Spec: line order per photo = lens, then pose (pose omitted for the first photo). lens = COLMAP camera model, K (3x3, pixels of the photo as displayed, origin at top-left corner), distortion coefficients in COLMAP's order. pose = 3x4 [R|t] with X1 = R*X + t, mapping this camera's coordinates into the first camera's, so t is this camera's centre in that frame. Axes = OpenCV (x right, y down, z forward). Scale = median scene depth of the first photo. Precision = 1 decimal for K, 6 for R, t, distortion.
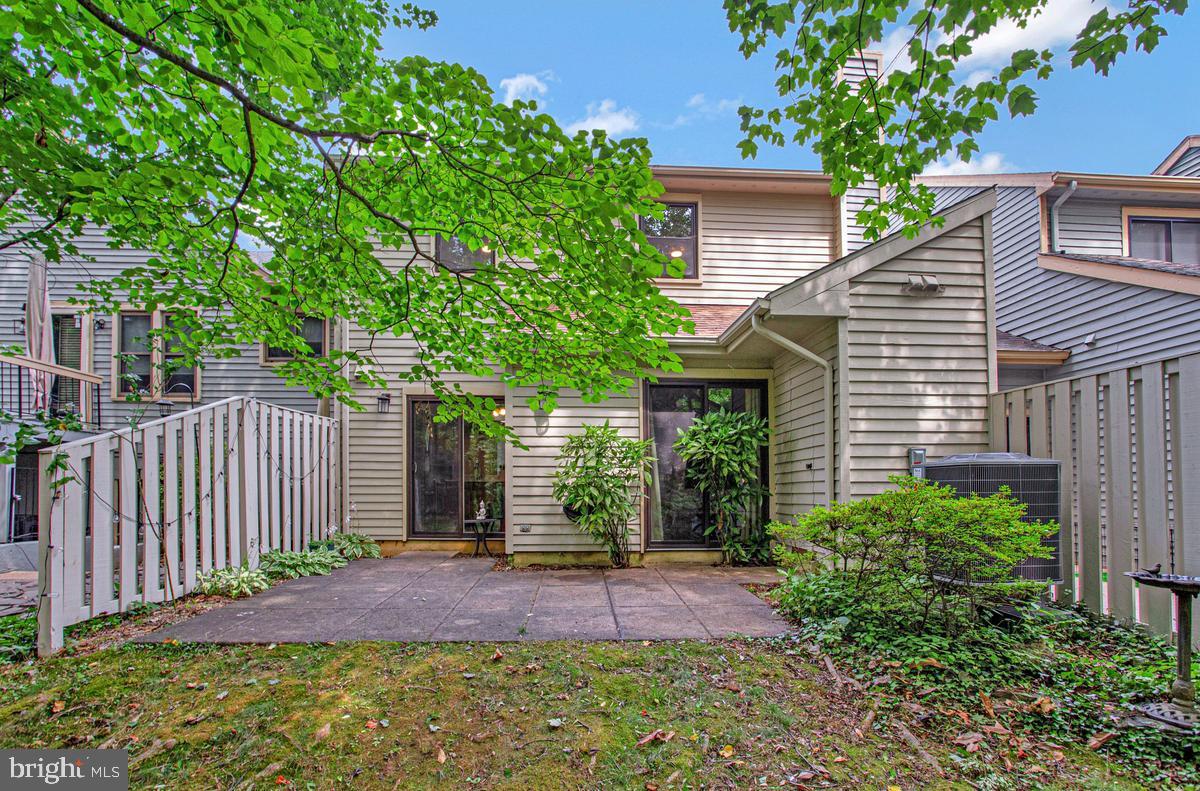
lens RADIAL K [[615.3, 0, 603.5], [0, 615.3, 445.3], [0, 0, 1]] dist [-0.041071, 0.001305]
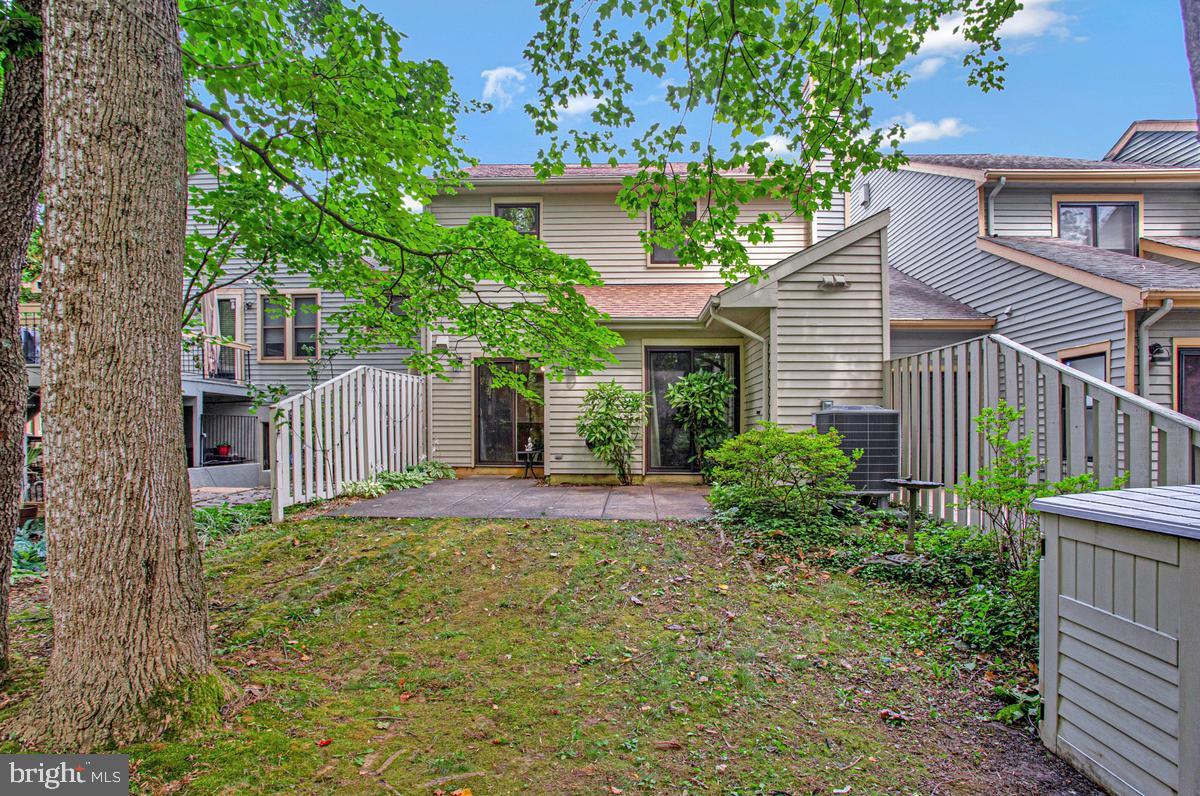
lens RADIAL K [[601.7, 0, 604.3], [0, 601.7, 413.8], [0, 0, 1]] dist [-0.063813, 0.028196]
pose [[0.995286, -0.000789, -0.096982, 0.113214], [0.005301, 0.998915, 0.046274, -0.025076], [0.096840, -0.046570, 0.994210, -0.350037]]
